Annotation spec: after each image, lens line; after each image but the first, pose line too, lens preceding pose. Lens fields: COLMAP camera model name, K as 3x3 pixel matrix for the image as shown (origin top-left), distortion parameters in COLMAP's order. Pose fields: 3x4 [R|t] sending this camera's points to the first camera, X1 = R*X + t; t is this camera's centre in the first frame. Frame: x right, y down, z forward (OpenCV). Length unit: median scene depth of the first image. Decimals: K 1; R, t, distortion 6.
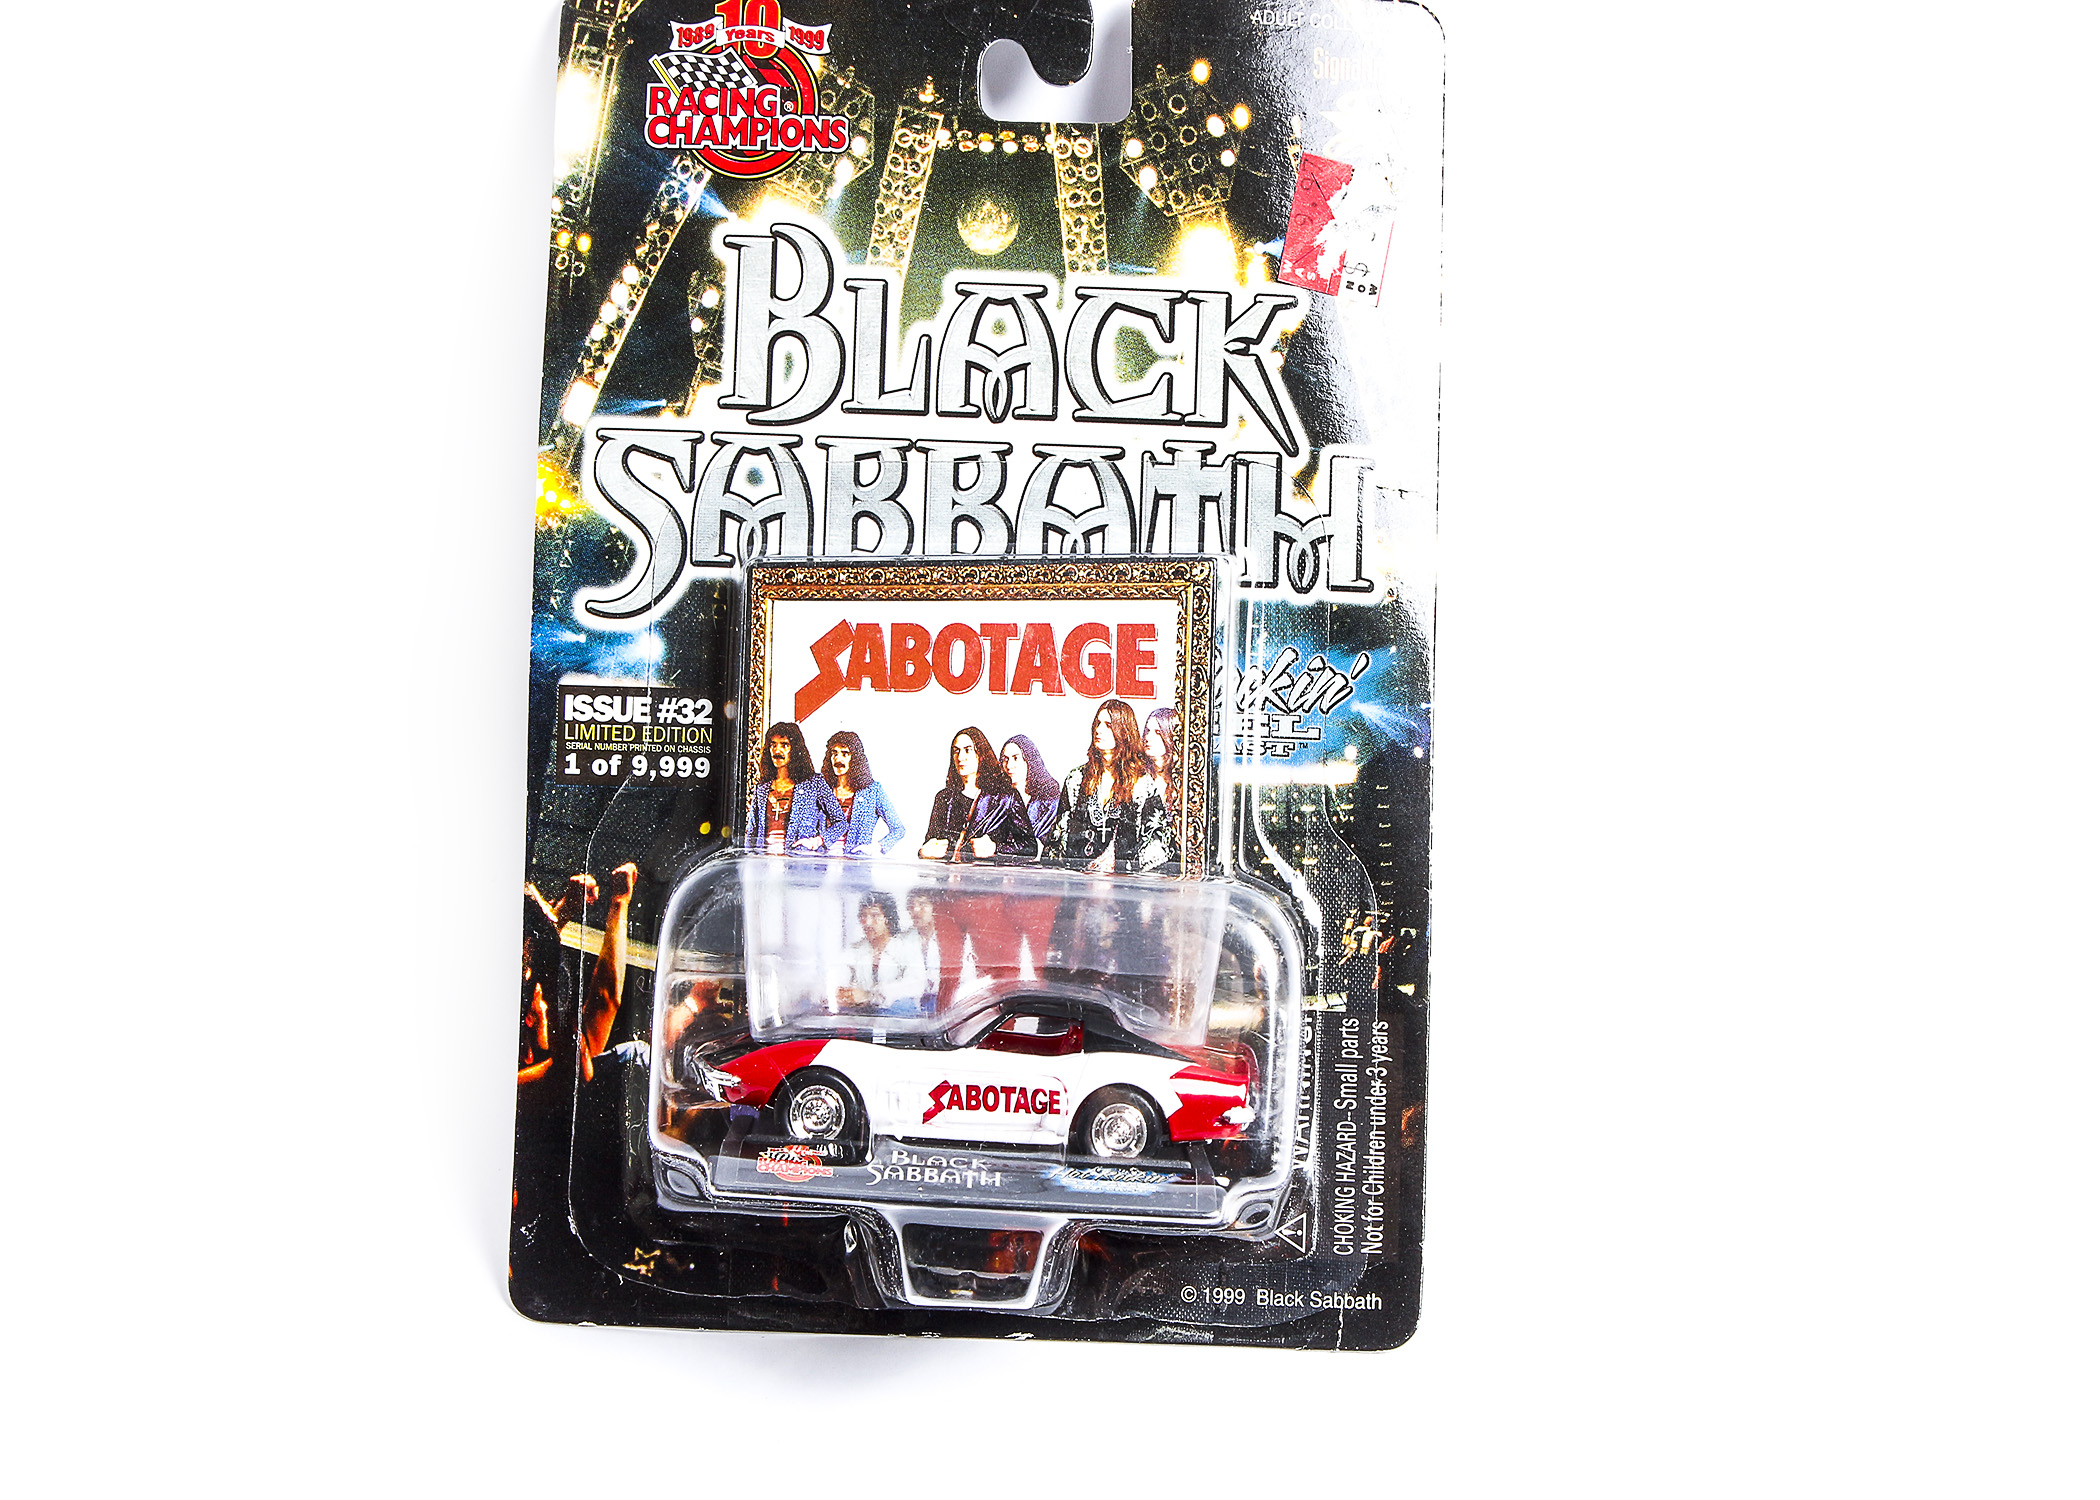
lens RADIAL K [[8611.9, 0, 925.0], [0, 8611.9, 752.1], [0, 0, 1]] dist [0.072955, 0.870197]
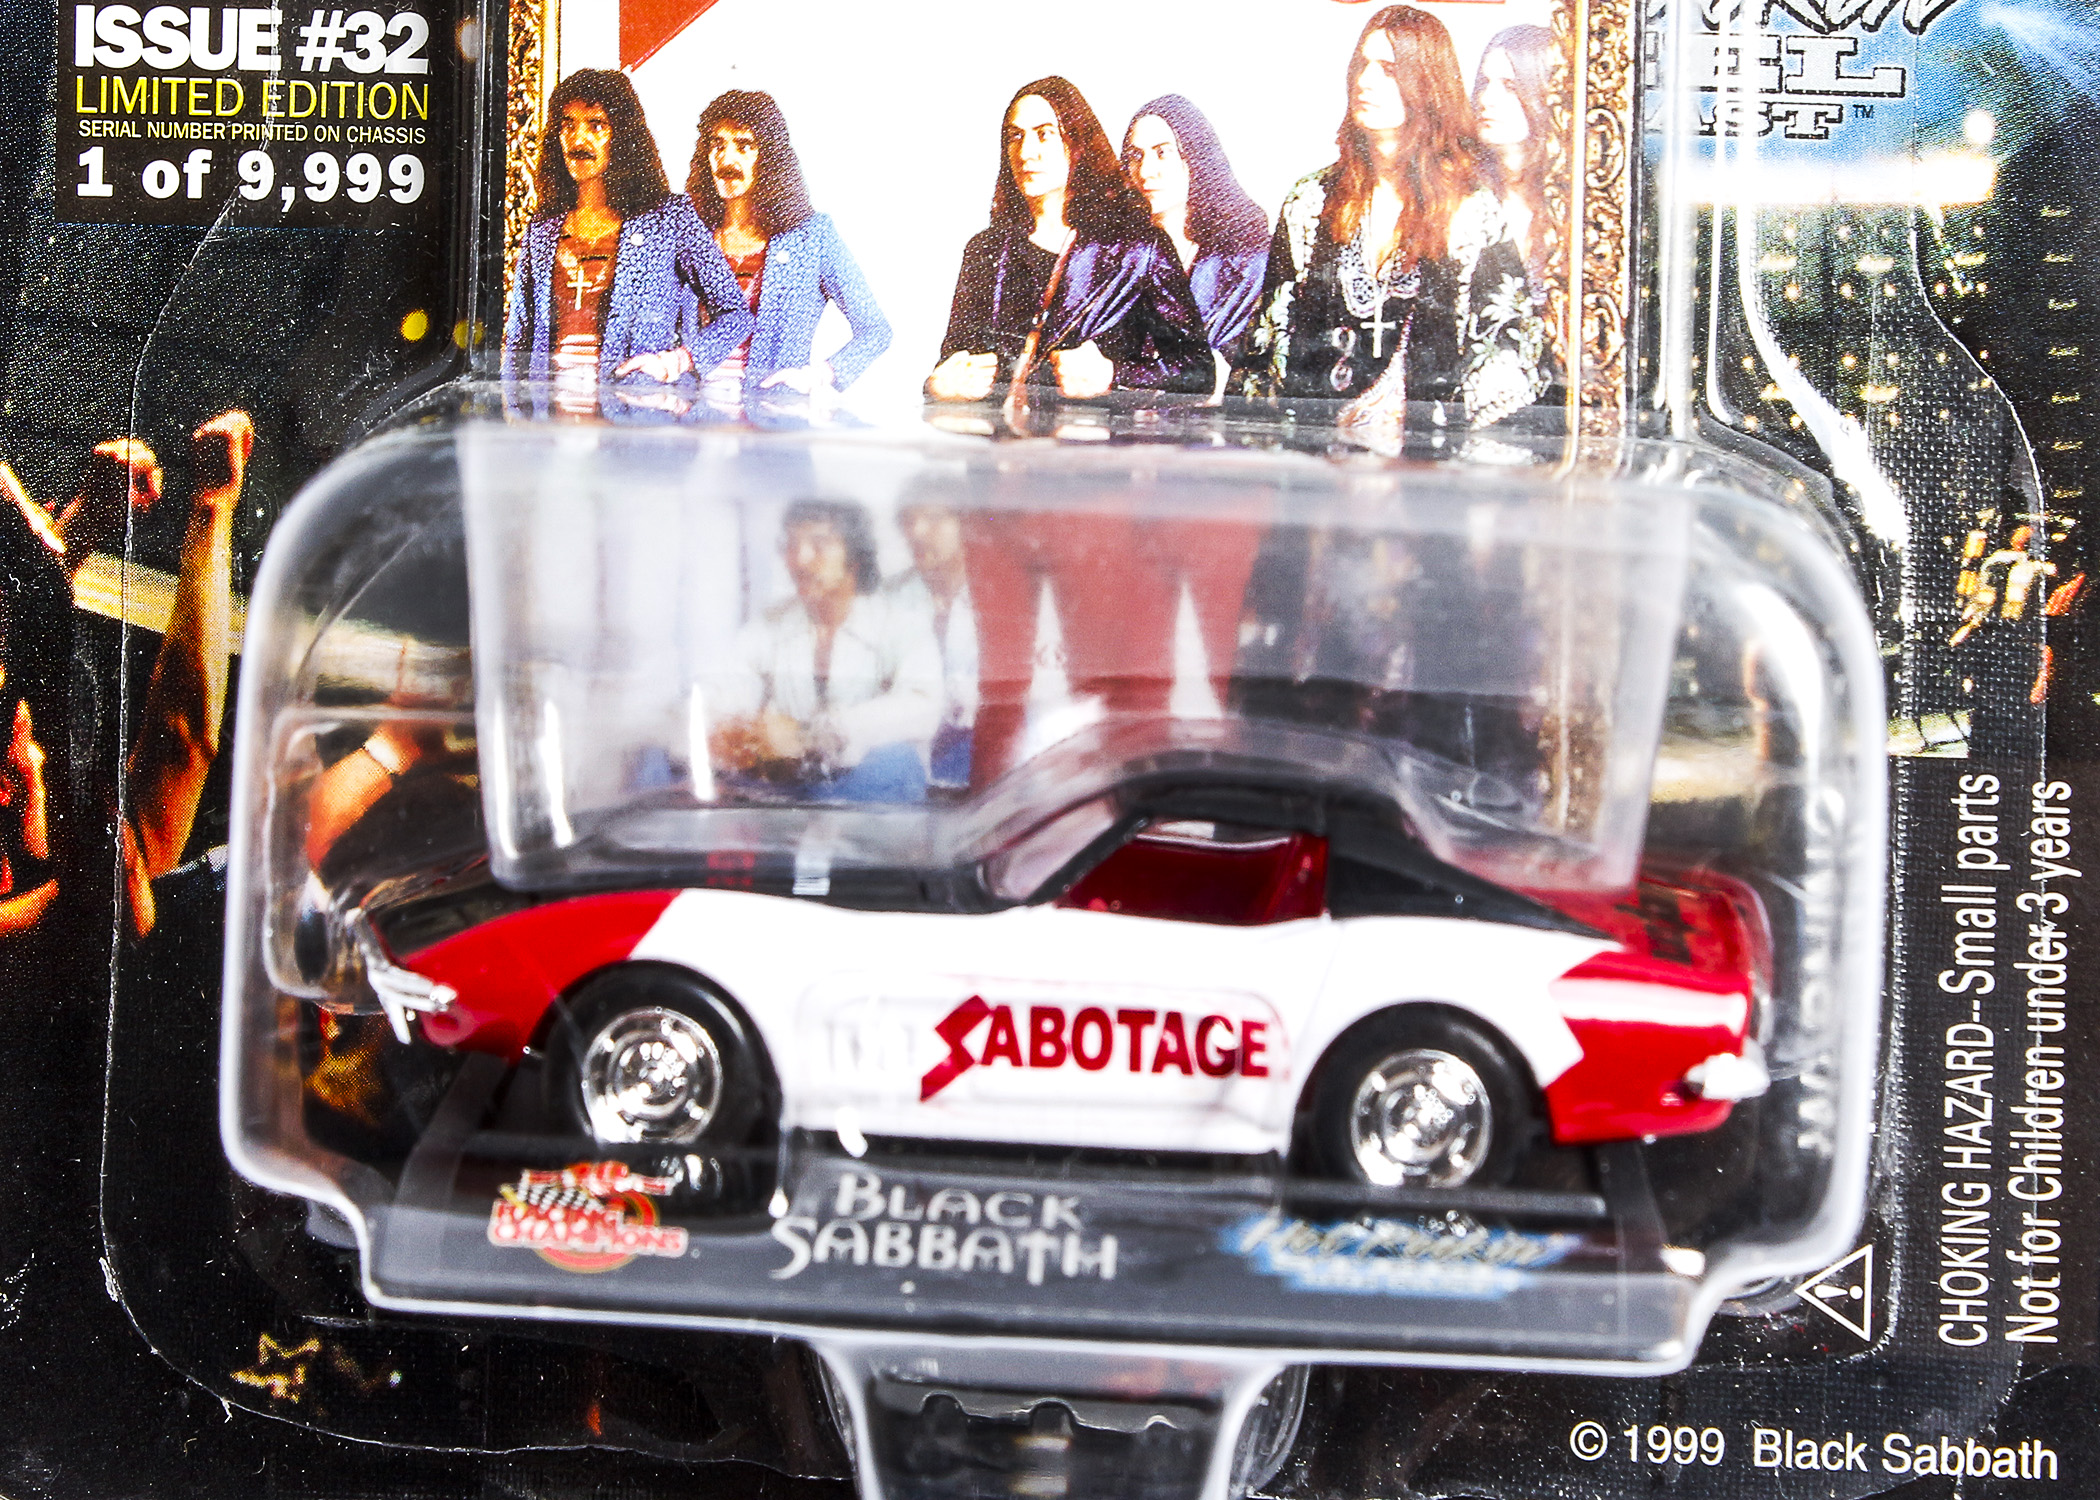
lens RADIAL K [[8611.9, 0, 925.0], [0, 8611.9, 752.1], [0, 0, 1]] dist [0.072955, 0.870197]
pose [[0.999430, -0.006853, -0.033066, 0.012658], [0.009816, 0.995865, 0.090309, -0.007995], [0.032311, -0.090582, 0.995365, 0.590080]]
